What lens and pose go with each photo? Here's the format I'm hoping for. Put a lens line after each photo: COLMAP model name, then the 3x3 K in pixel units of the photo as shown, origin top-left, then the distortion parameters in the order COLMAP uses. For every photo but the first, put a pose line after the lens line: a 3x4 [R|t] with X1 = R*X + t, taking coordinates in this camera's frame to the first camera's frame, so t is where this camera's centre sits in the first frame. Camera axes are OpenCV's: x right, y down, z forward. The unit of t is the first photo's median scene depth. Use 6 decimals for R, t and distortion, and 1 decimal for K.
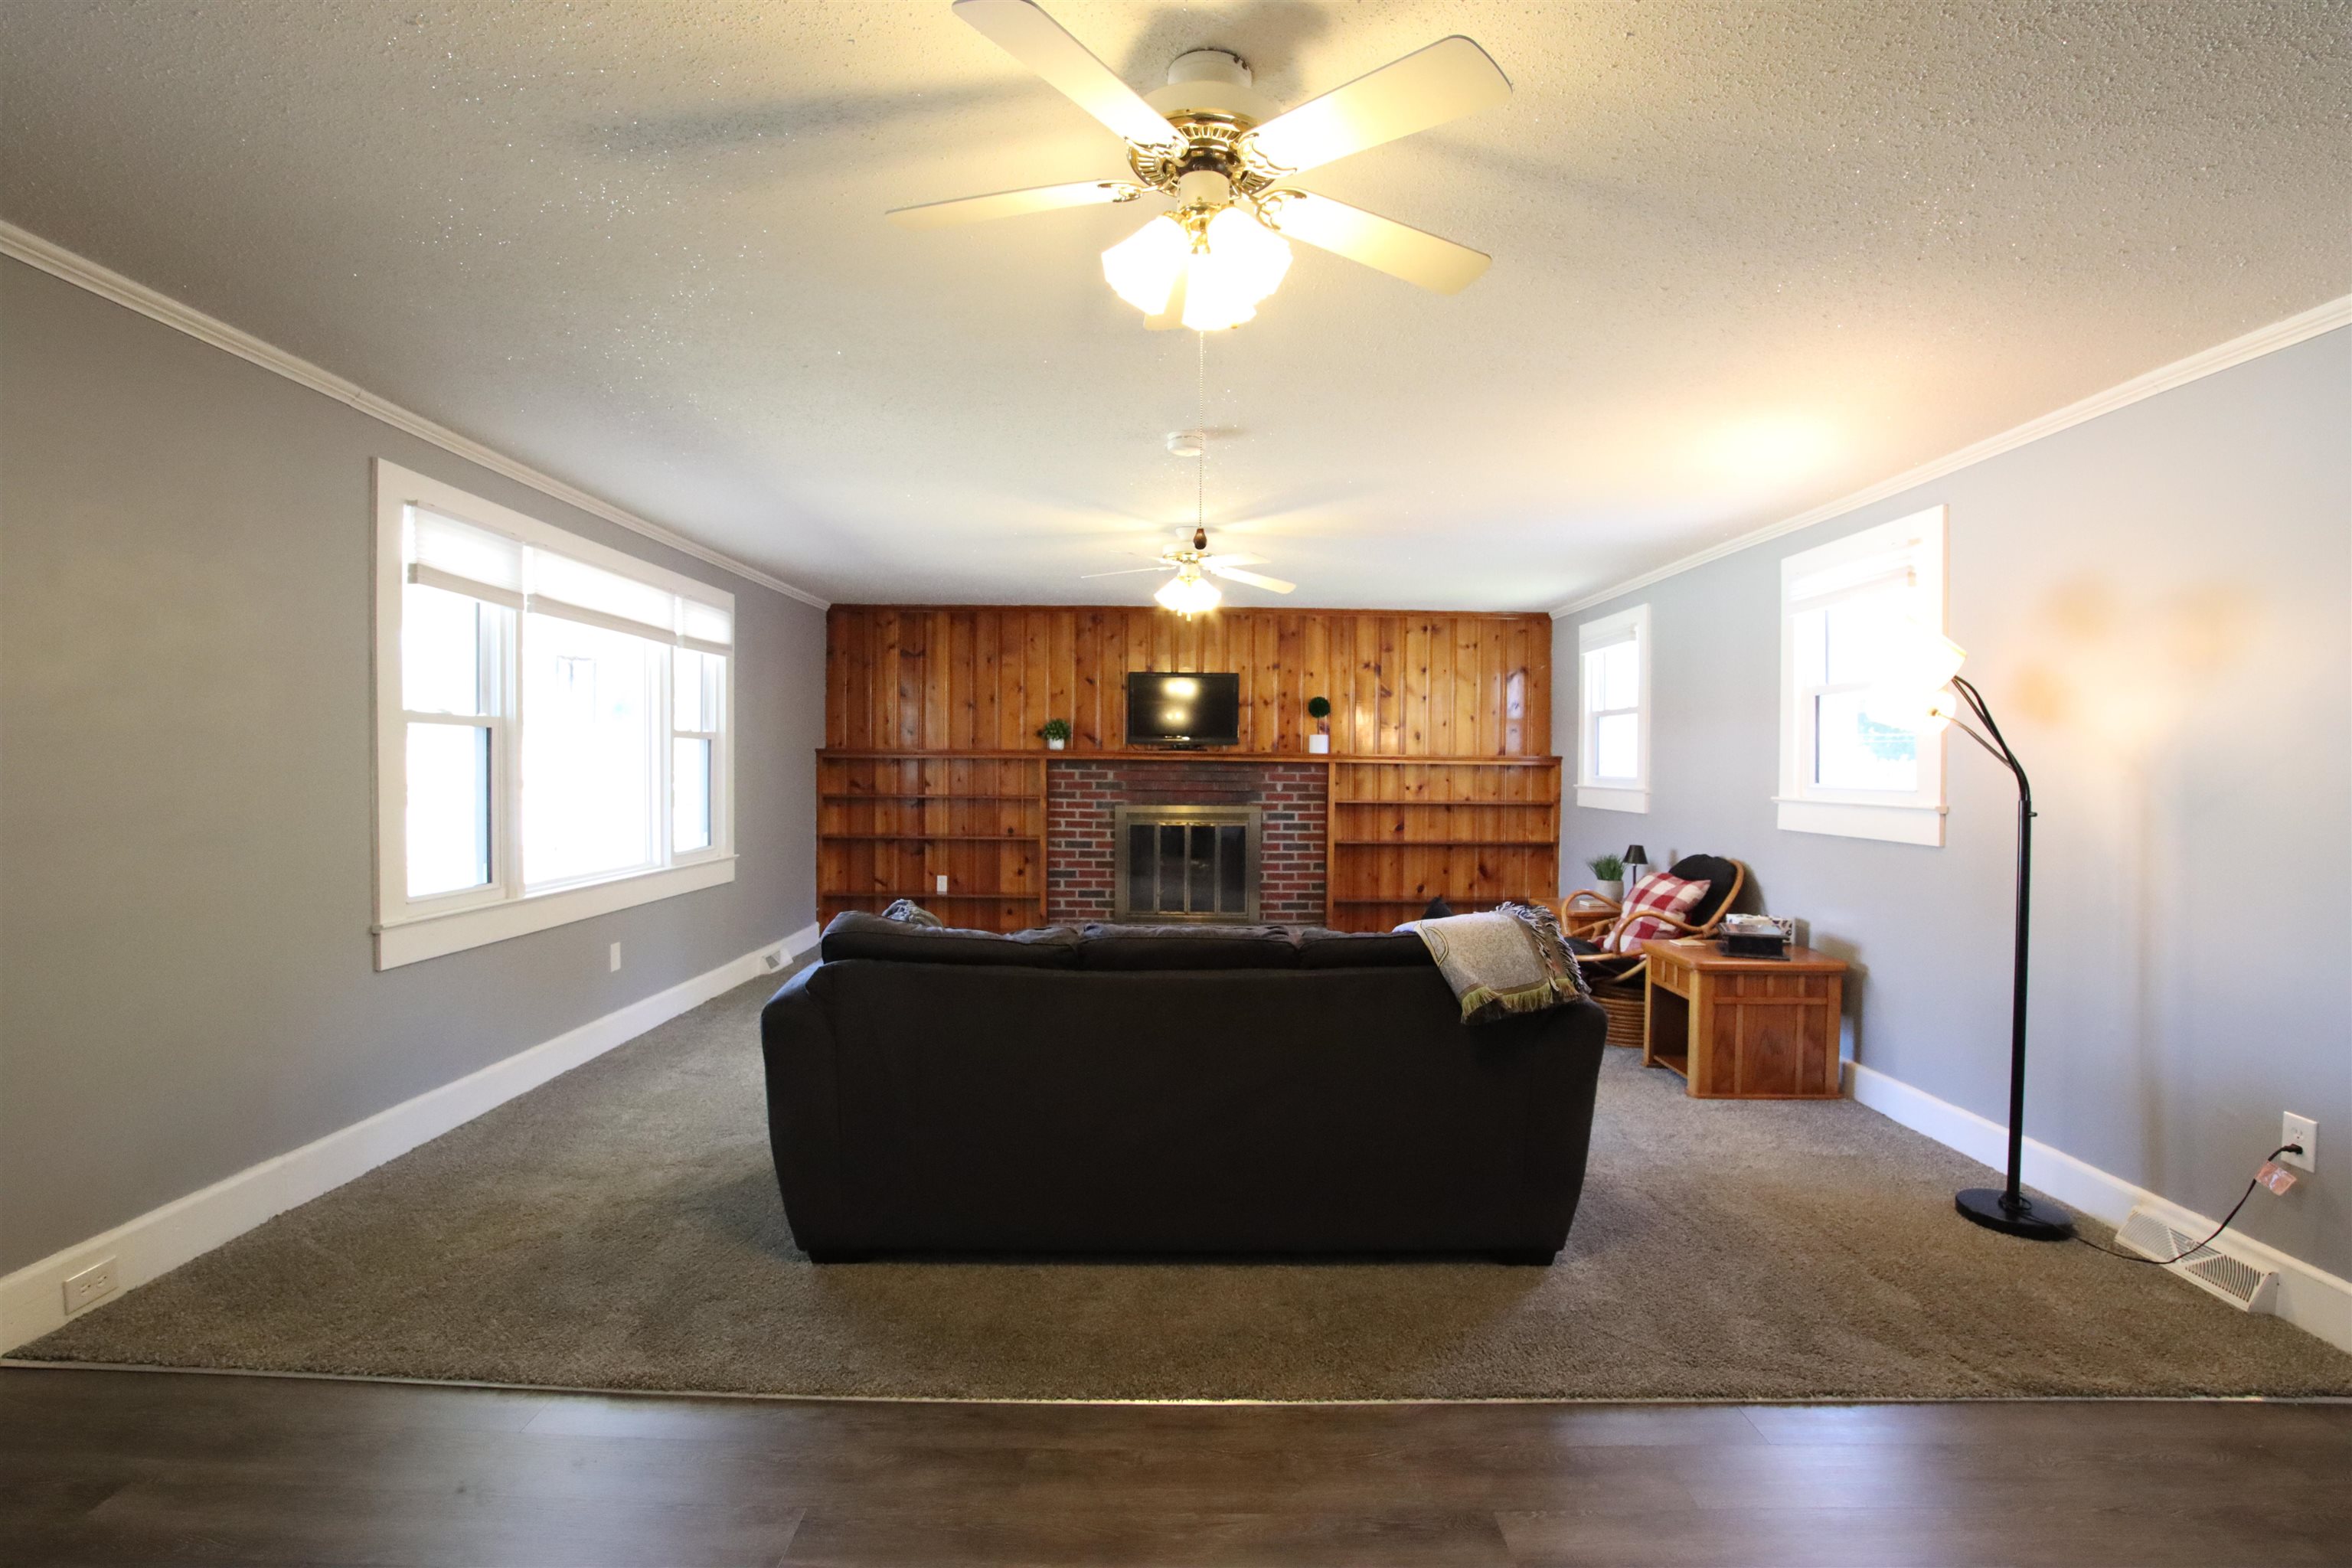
lens RADIAL K [[1094.3, 0, 1176.0], [0, 1094.3, 784.0], [0, 0, 1]] dist [-0.050294, 0.011540]
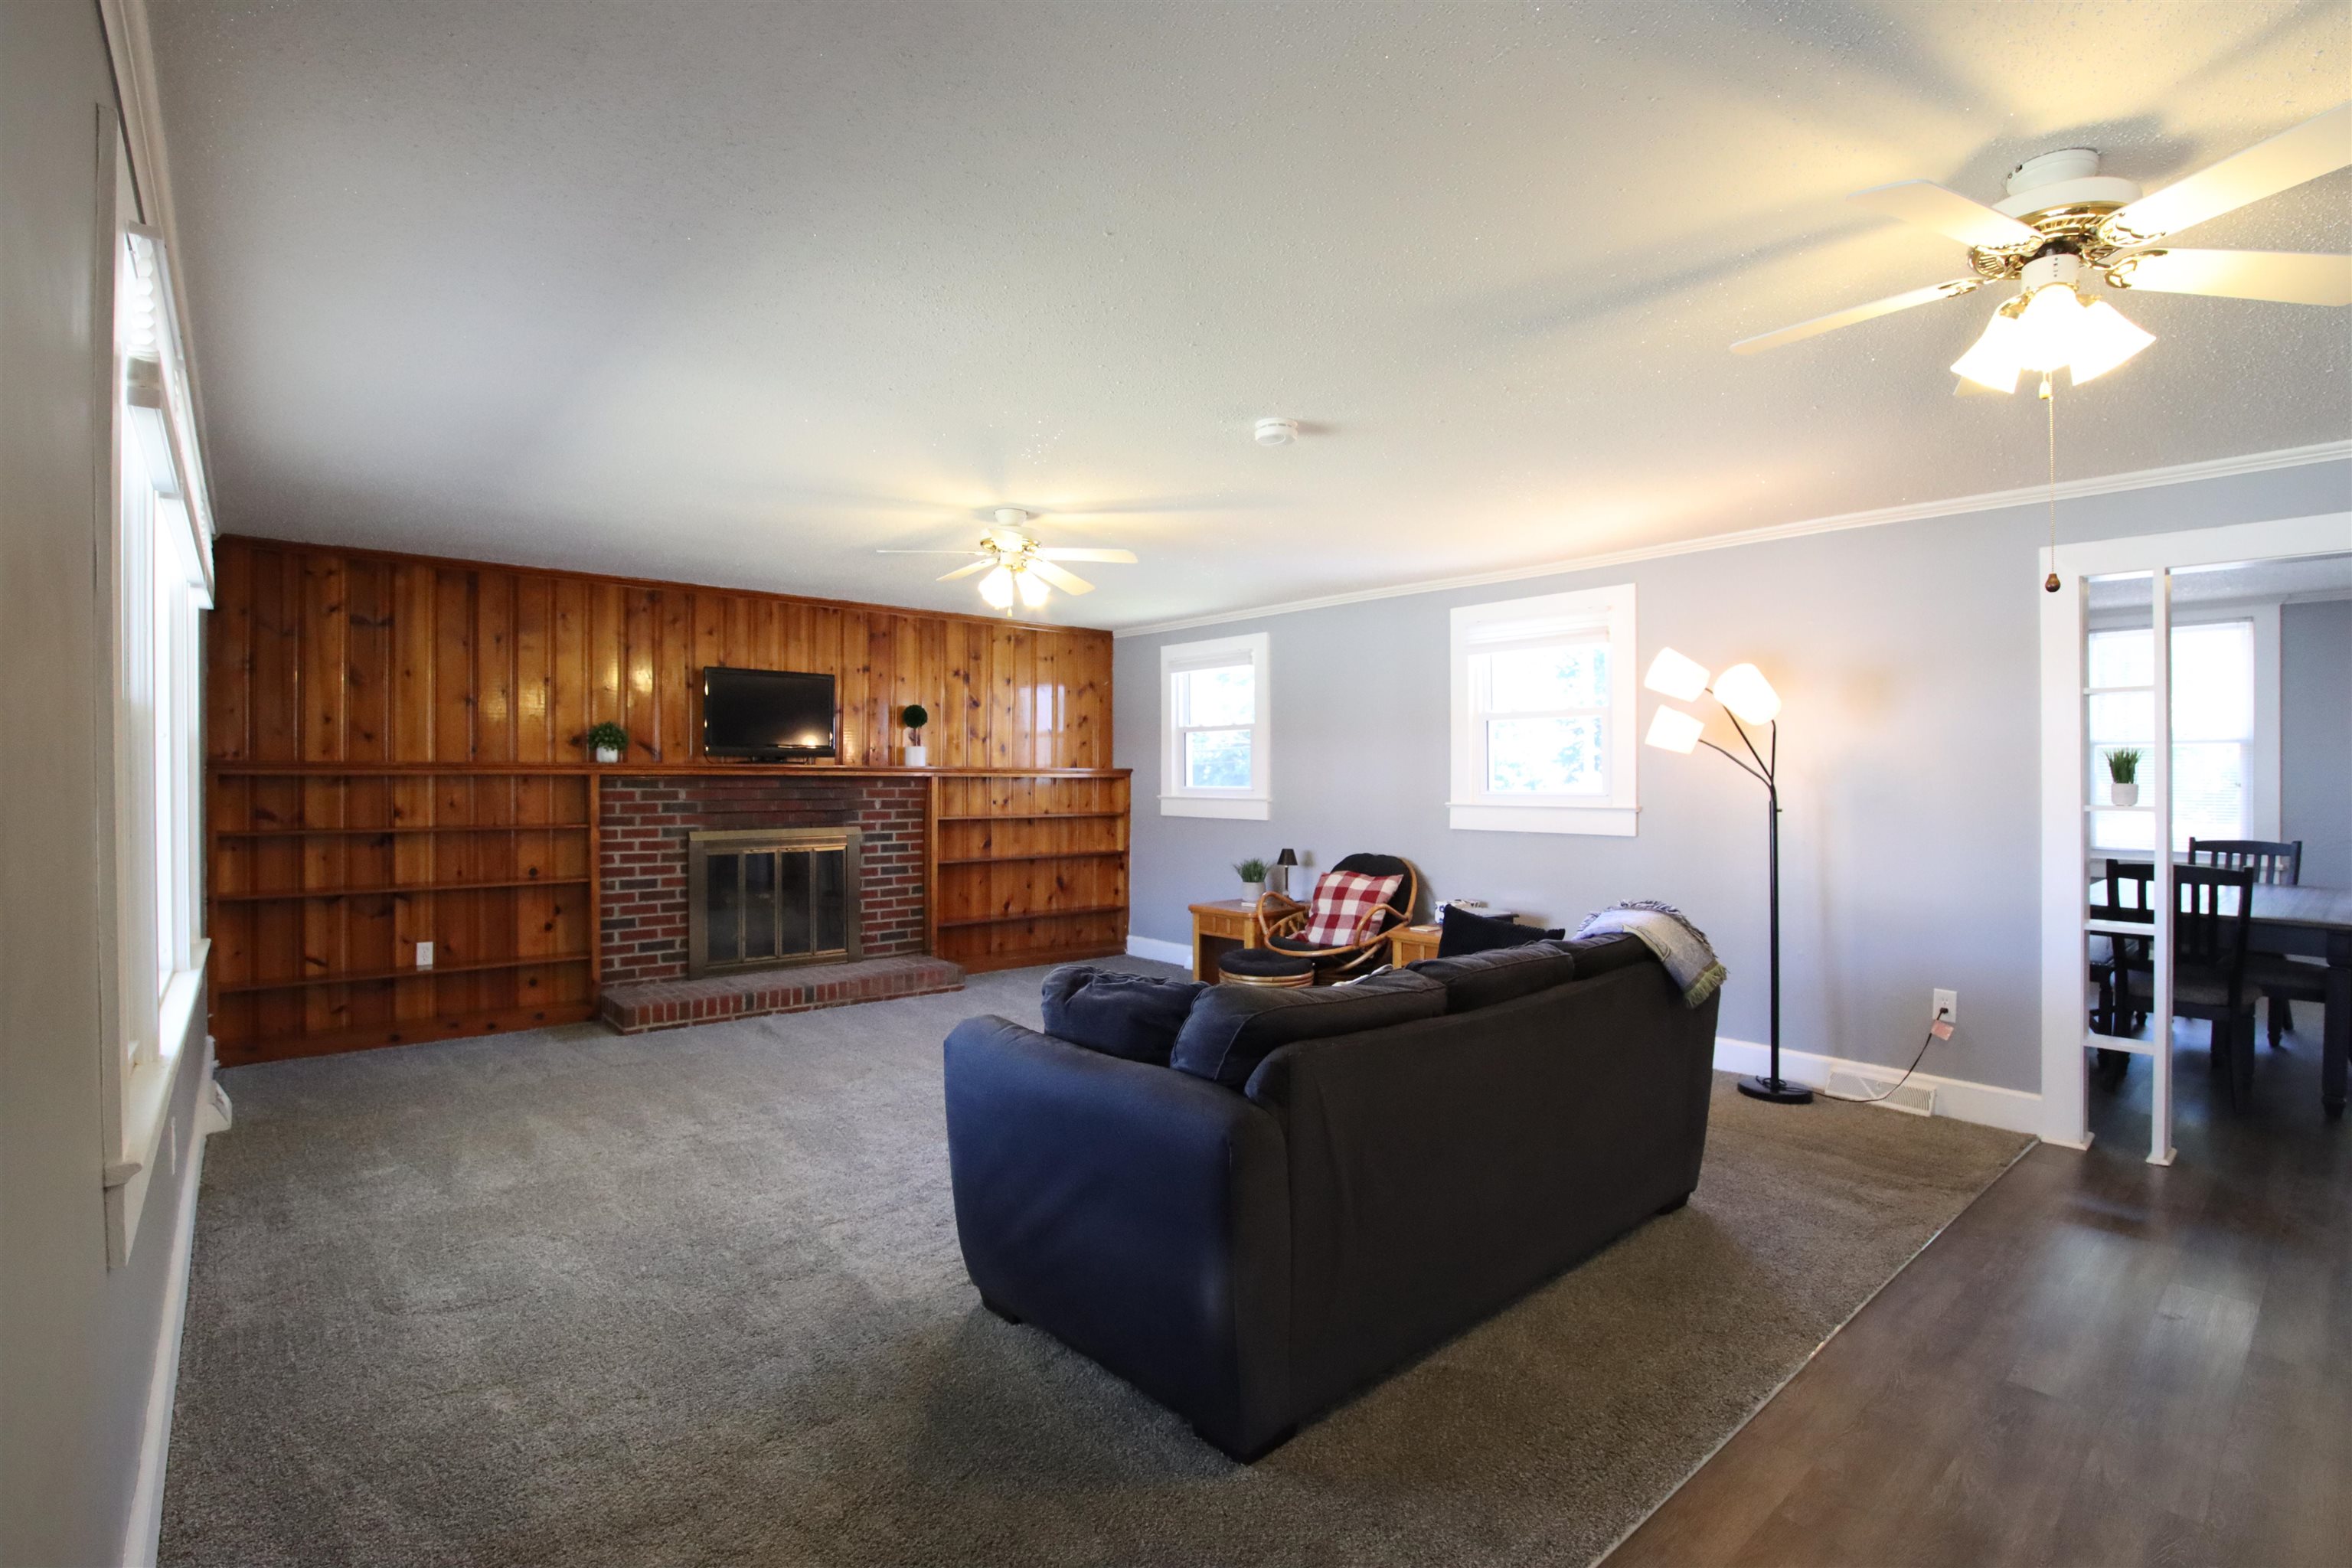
lens RADIAL K [[1093.0, 0, 1176.0], [0, 1093.0, 784.0], [0, 0, 1]] dist [-0.039676, 0.011886]
pose [[0.758243, -0.011755, 0.651866, -0.300640], [0.018073, 0.999832, -0.002992, -0.006841], [-0.651722, 0.014050, 0.758328, 0.164600]]
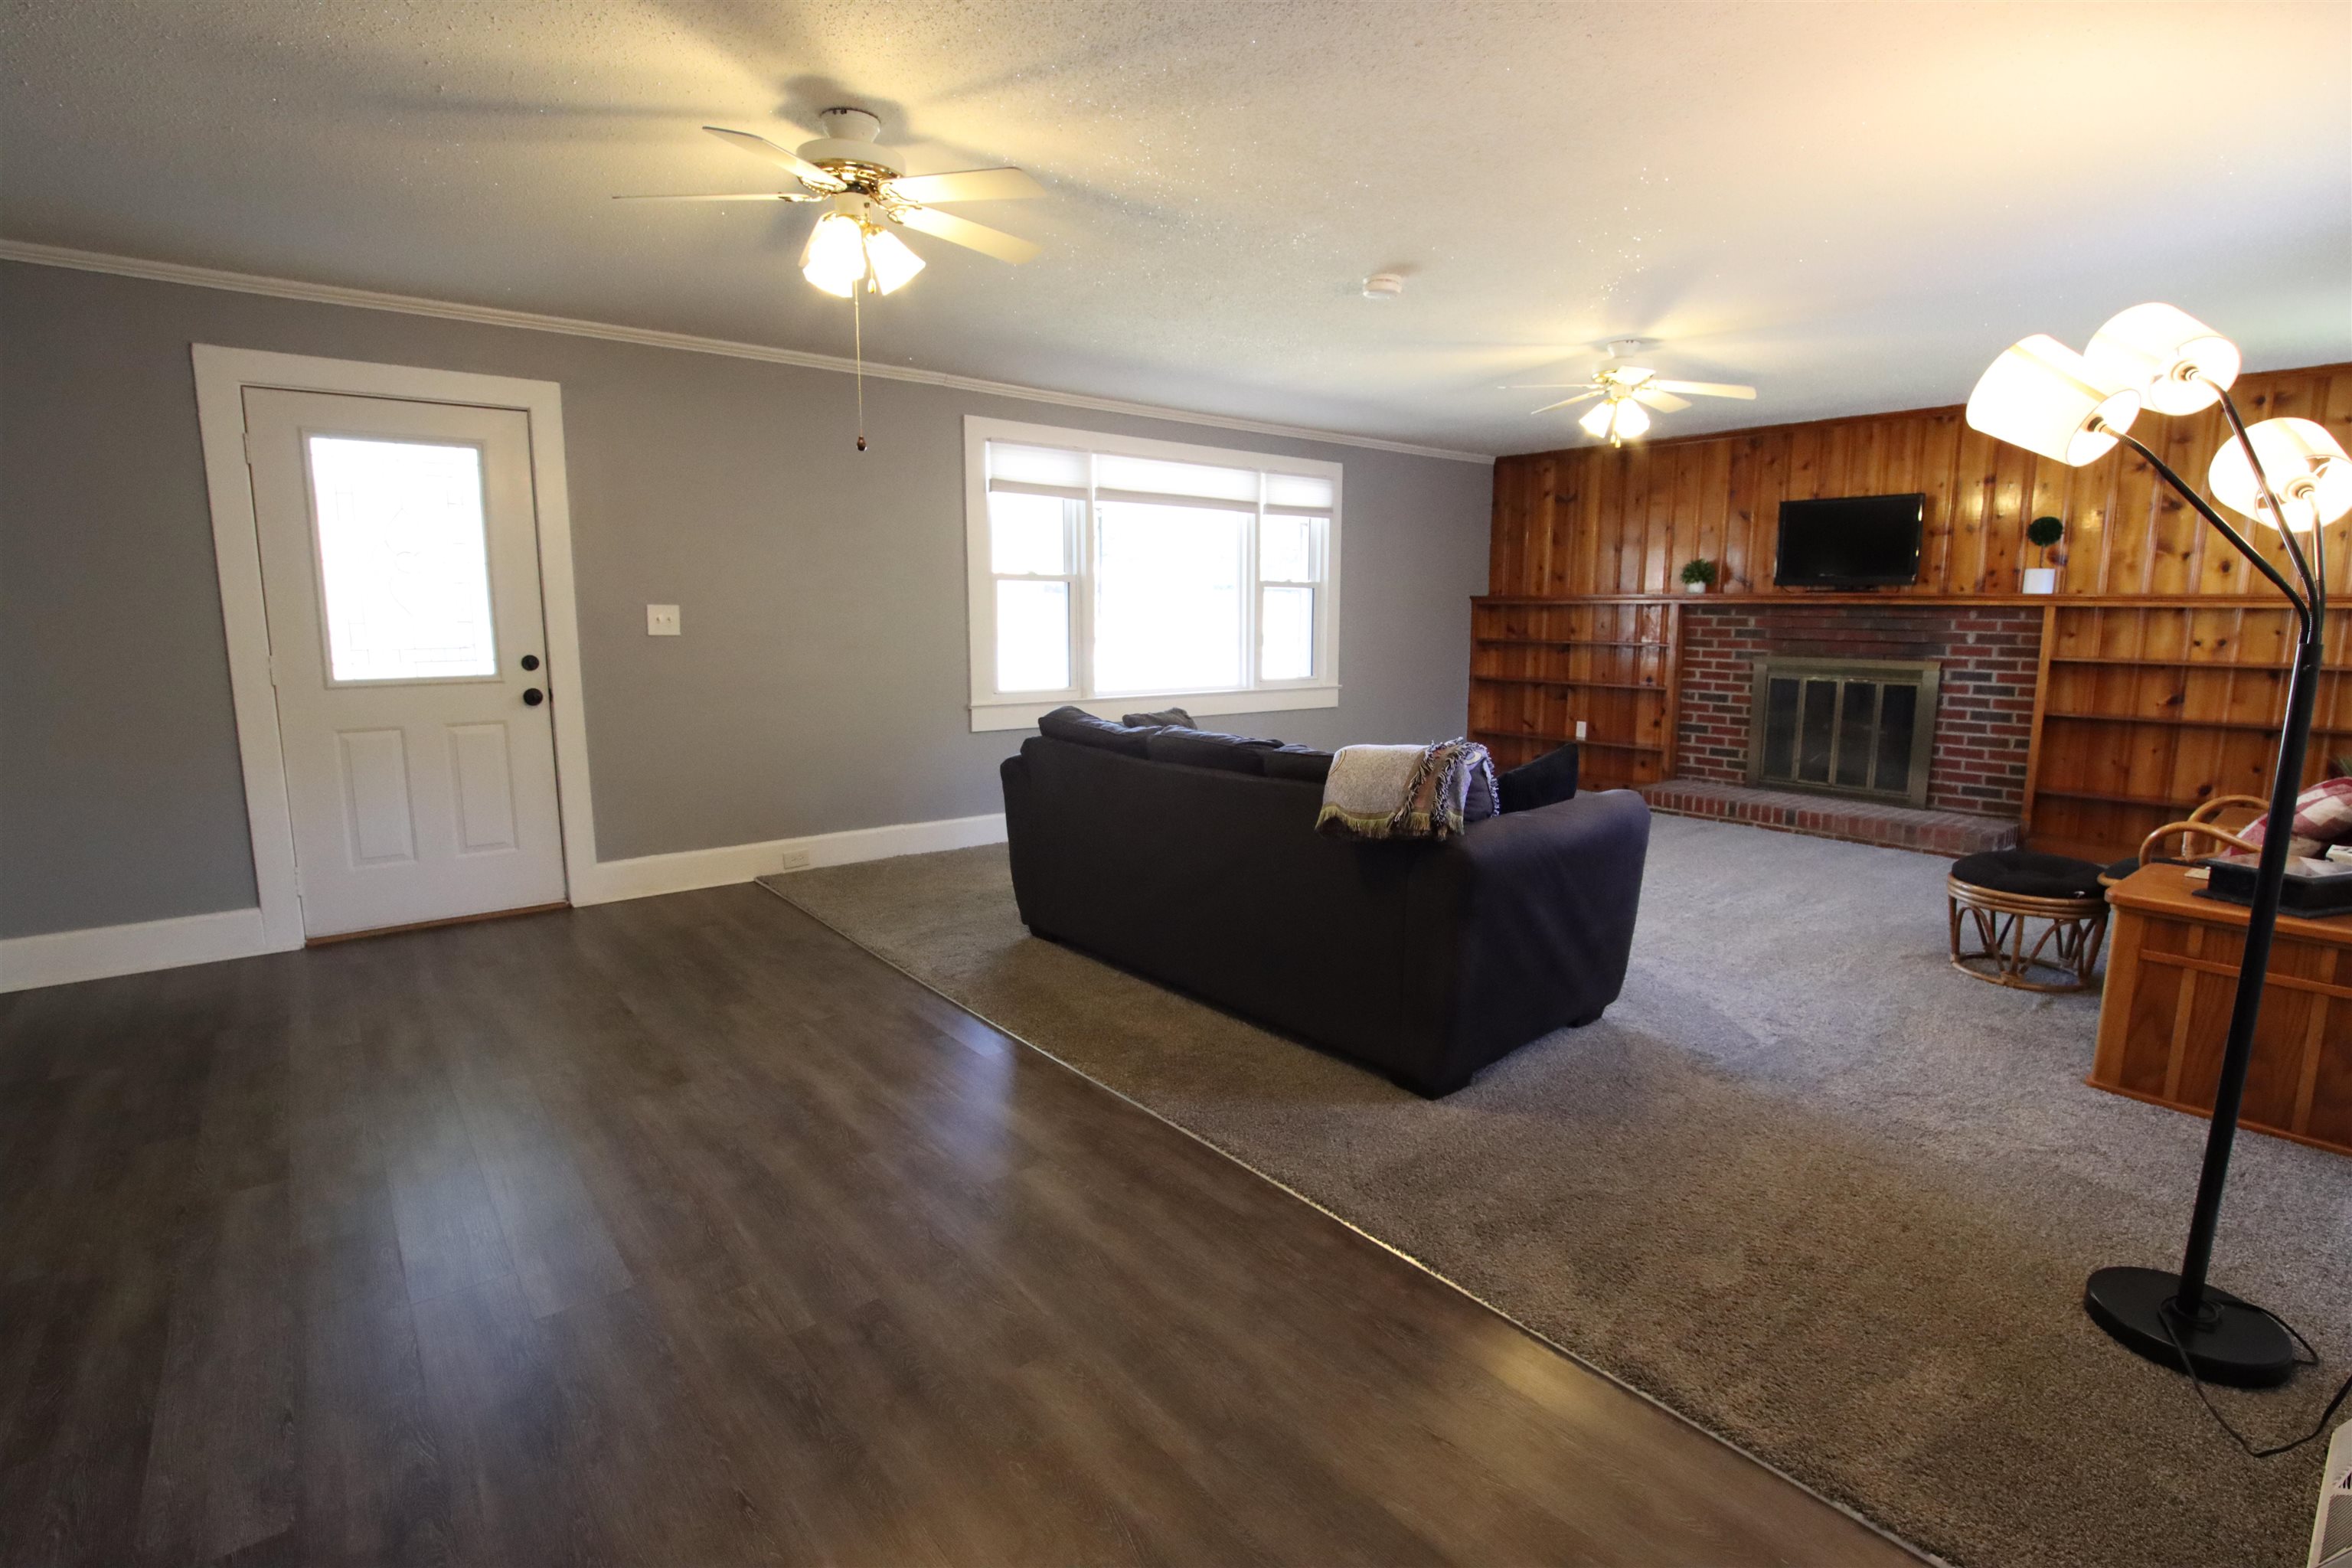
lens RADIAL K [[1094.3, 0, 1176.0], [0, 1094.3, 784.0], [0, 0, 1]] dist [-0.050294, 0.011540]
pose [[0.628855, 0.112927, -0.769278, 0.334112], [-0.011150, 0.990605, 0.136302, 0.008363], [0.777443, -0.077137, 0.624205, 0.076386]]
